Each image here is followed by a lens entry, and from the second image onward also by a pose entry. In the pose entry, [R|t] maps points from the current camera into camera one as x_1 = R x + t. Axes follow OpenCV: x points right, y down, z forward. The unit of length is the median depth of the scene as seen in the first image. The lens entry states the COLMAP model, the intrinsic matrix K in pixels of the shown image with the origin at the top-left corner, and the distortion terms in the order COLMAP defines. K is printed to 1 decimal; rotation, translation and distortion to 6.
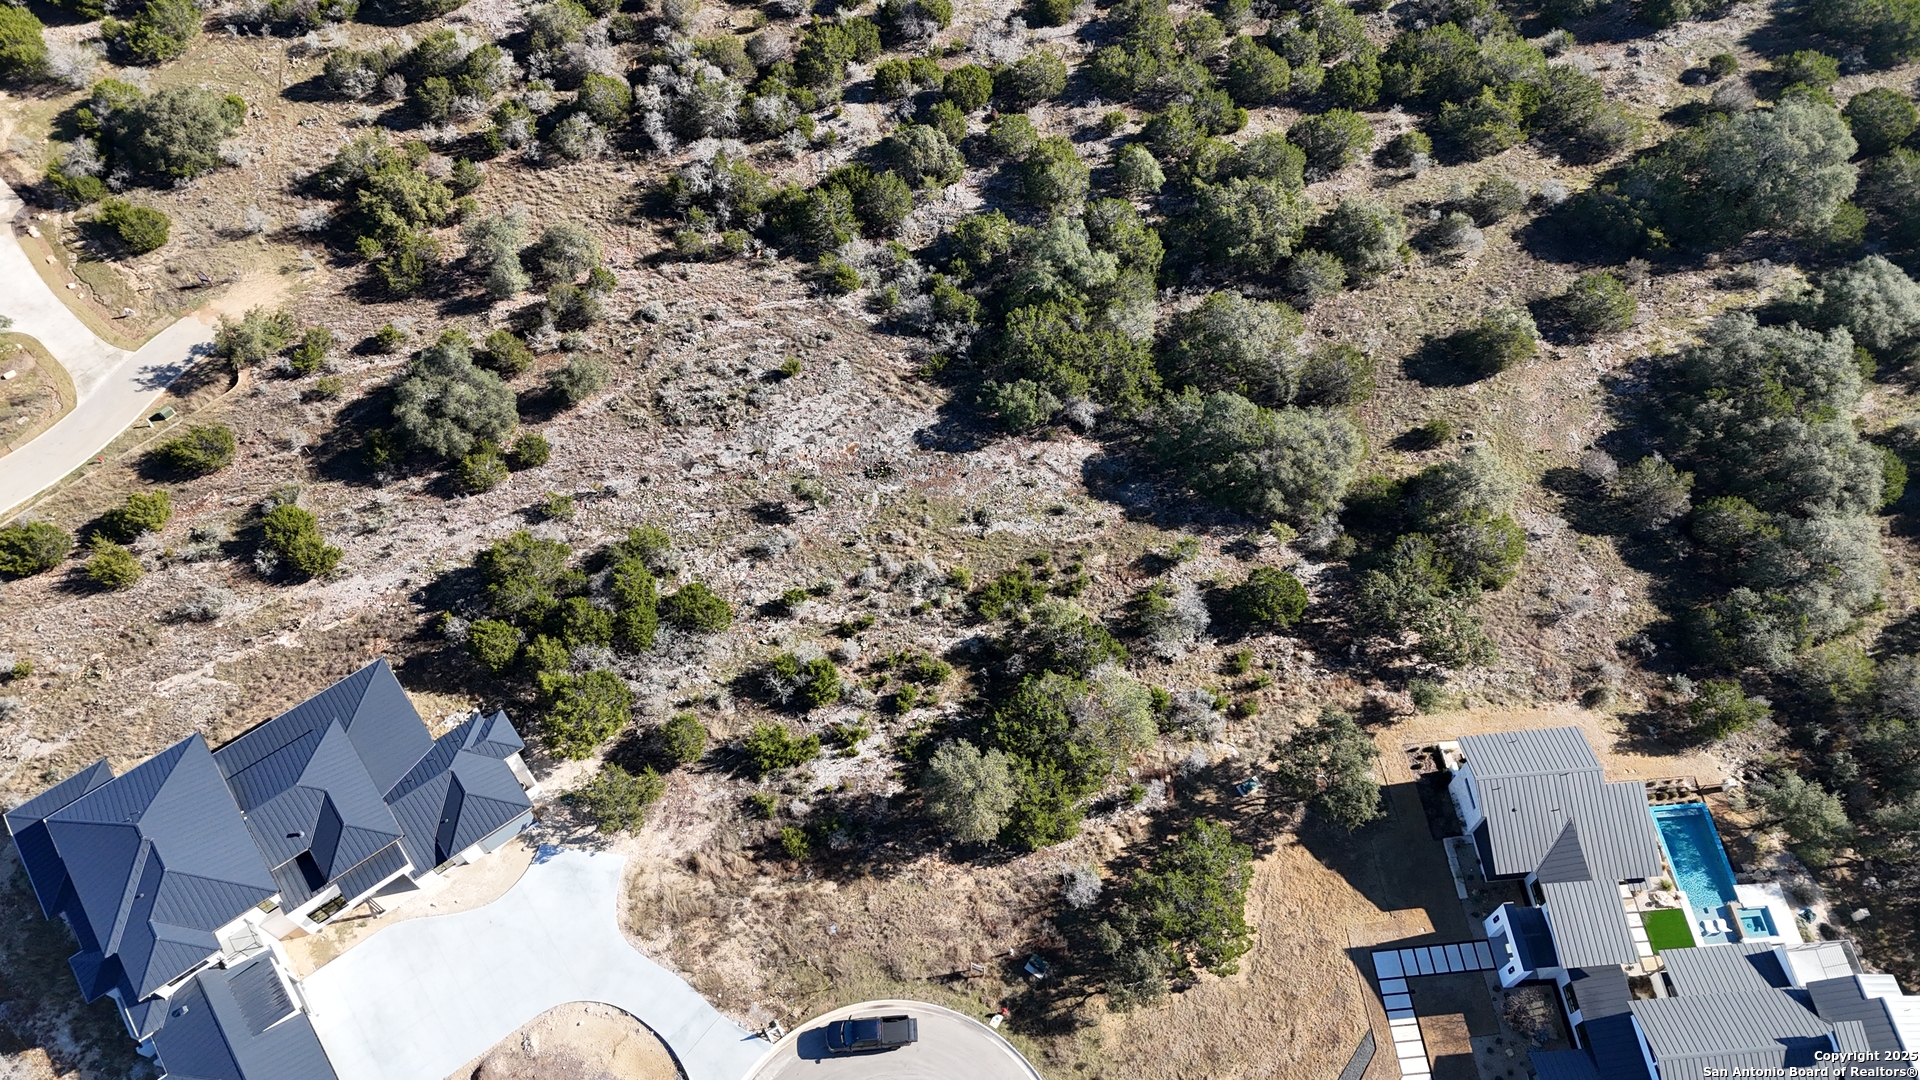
lens RADIAL K [[1396.2, 0, 970.8], [0, 1396.2, 527.1], [0, 0, 1]] dist [0.077918, -0.077495]
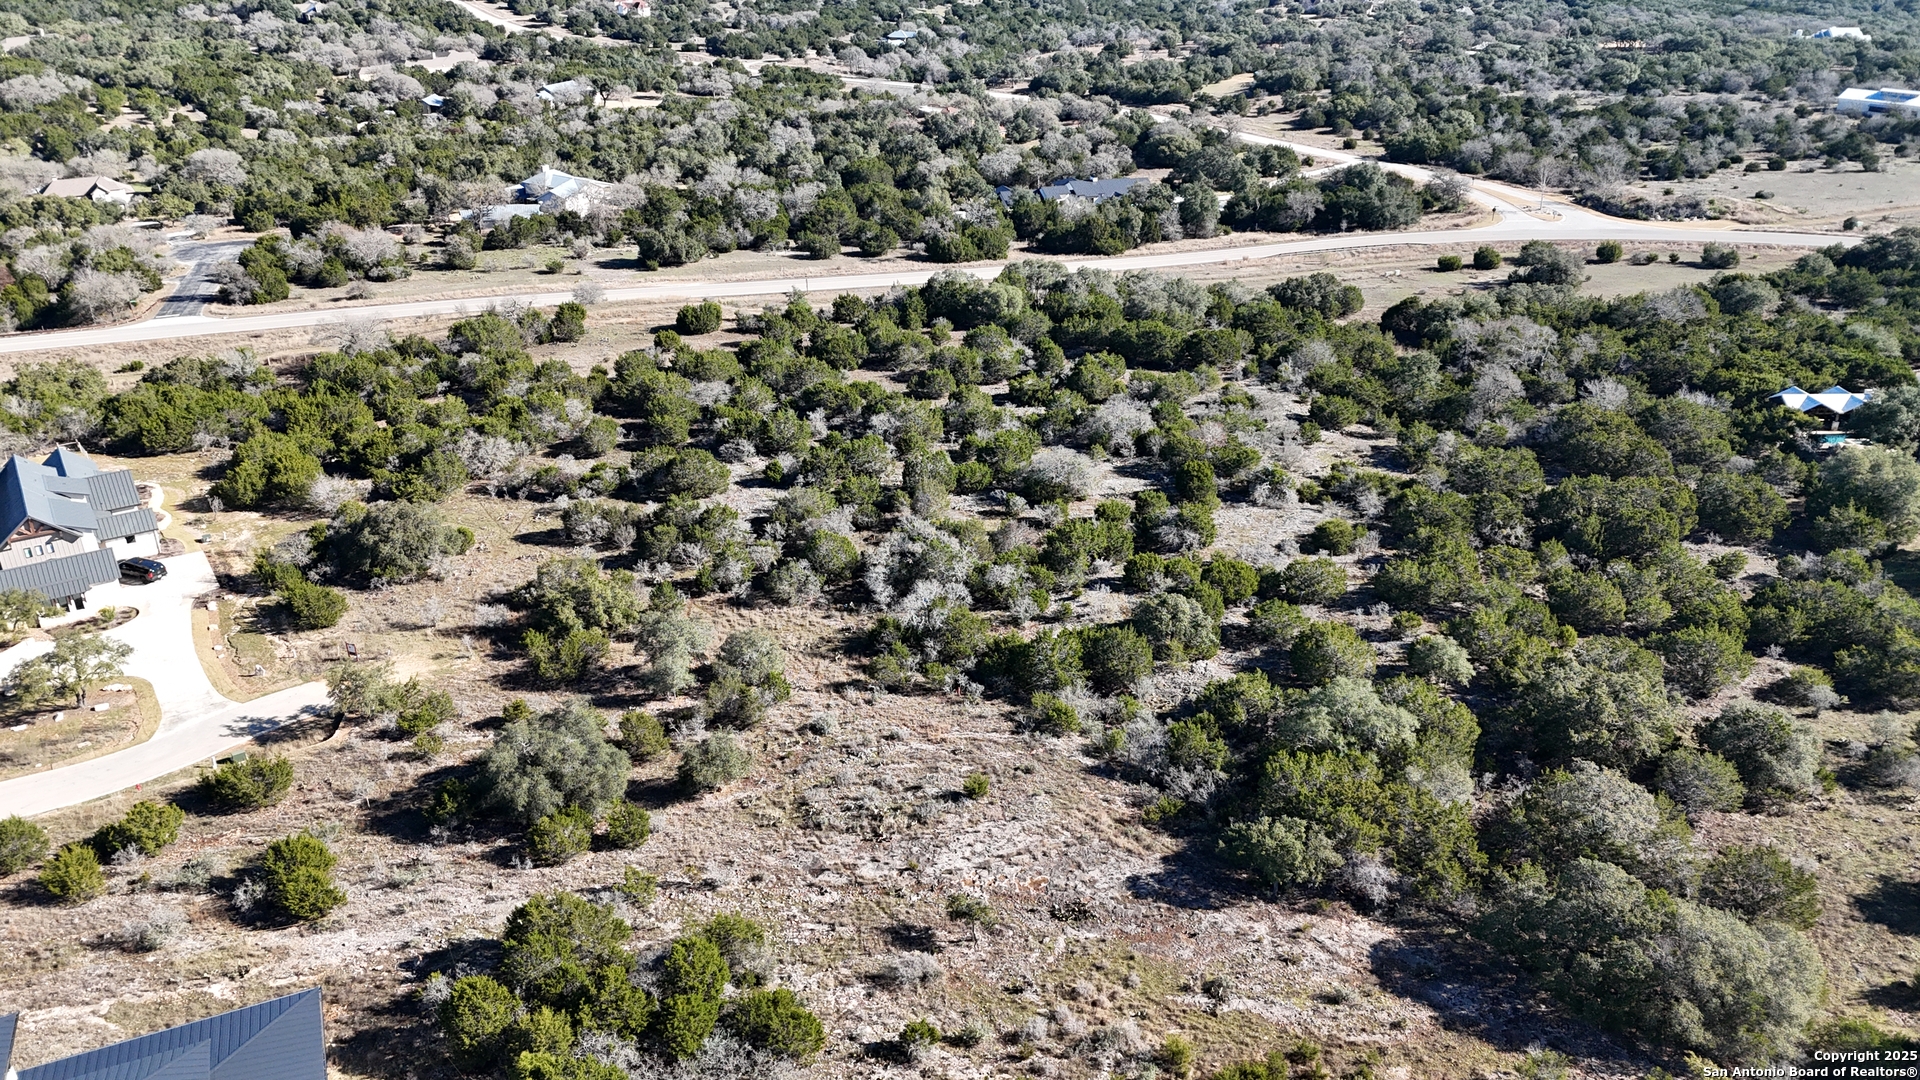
lens RADIAL K [[1396.2, 0, 969.3], [0, 1396.2, 540.6], [0, 0, 1]] dist [0.077918, -0.077495]
pose [[0.978209, 0.094260, -0.184994, -0.002248], [-0.180114, 0.828475, -0.530272, 0.177384], [0.103279, 0.552036, 0.827399, 0.278336]]
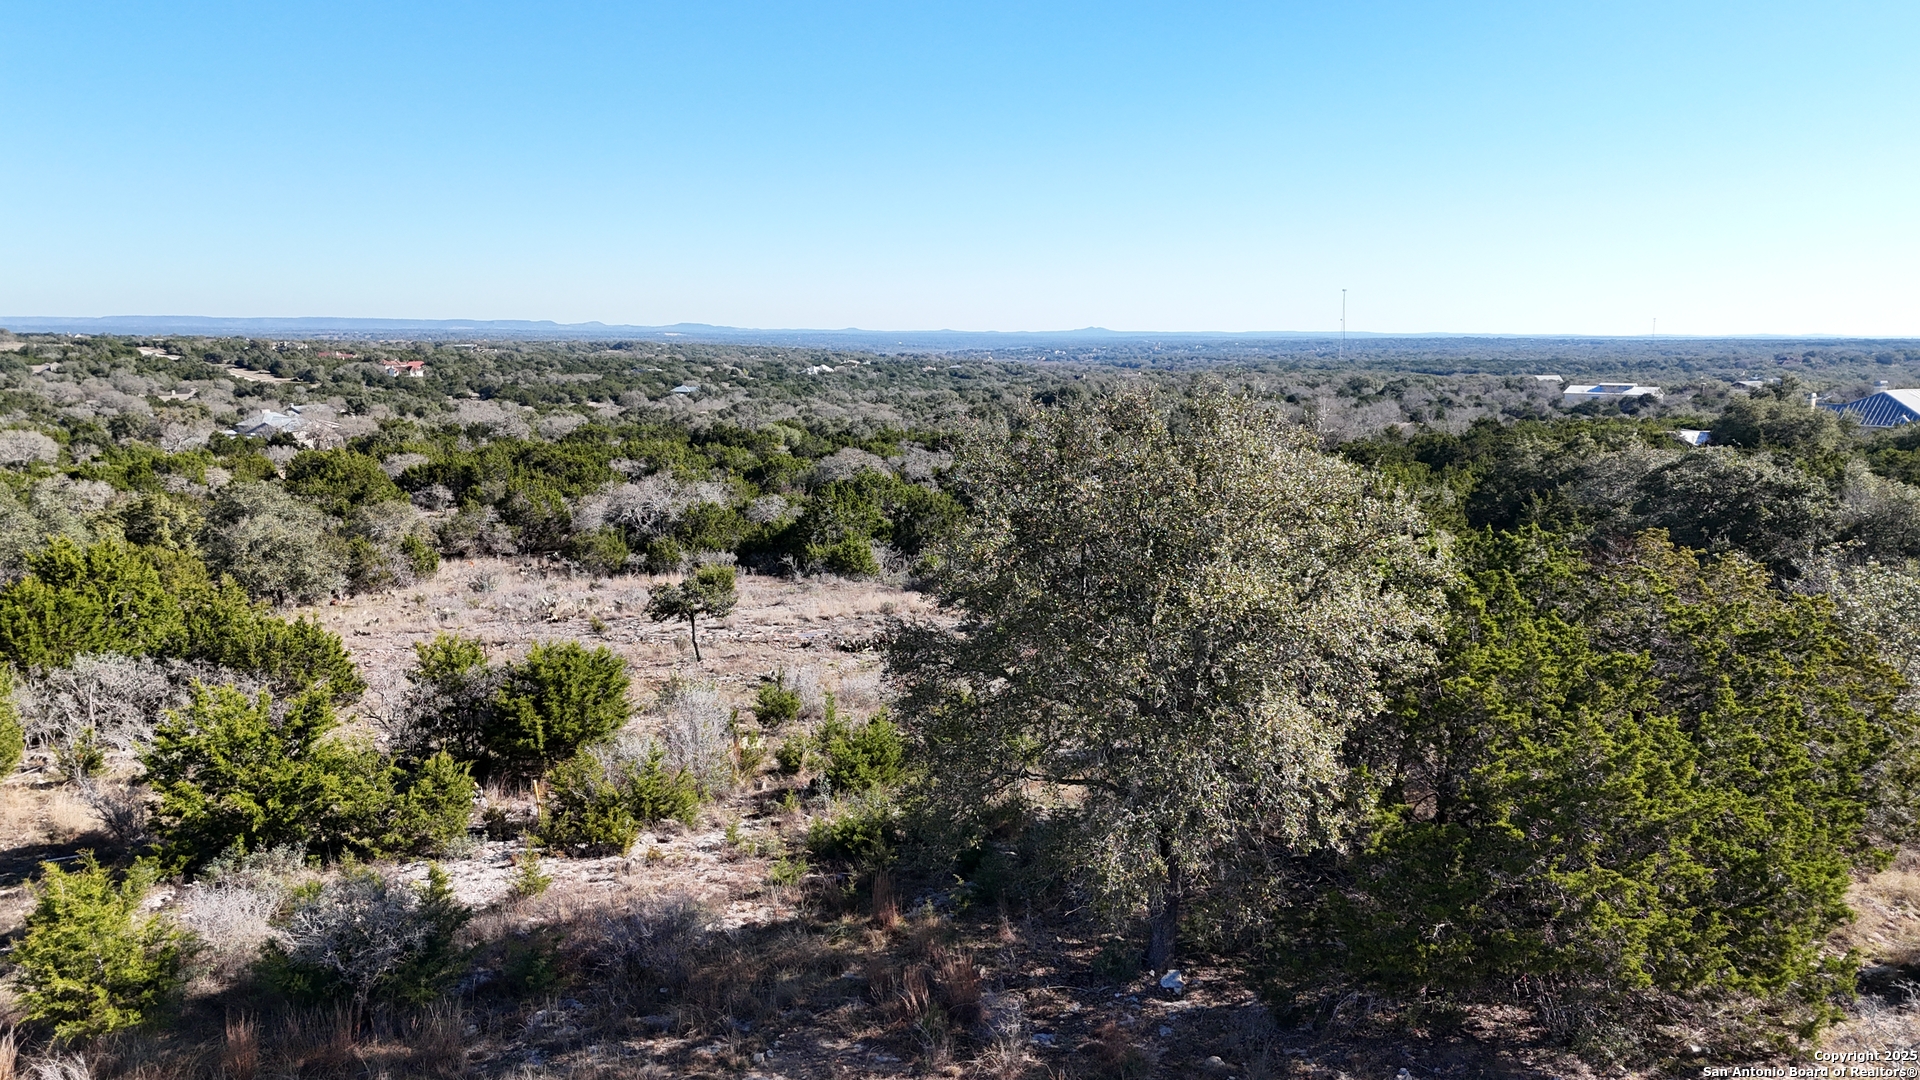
lens RADIAL K [[1396.8, 0, 968.0], [0, 1396.8, 547.0], [0, 0, 1]] dist [0.089736, -0.092724]
pose [[0.998130, 0.012801, -0.059773, -0.005675], [-0.053970, 0.643712, -0.763362, 0.247333], [0.028705, 0.765161, 0.643199, 0.653369]]
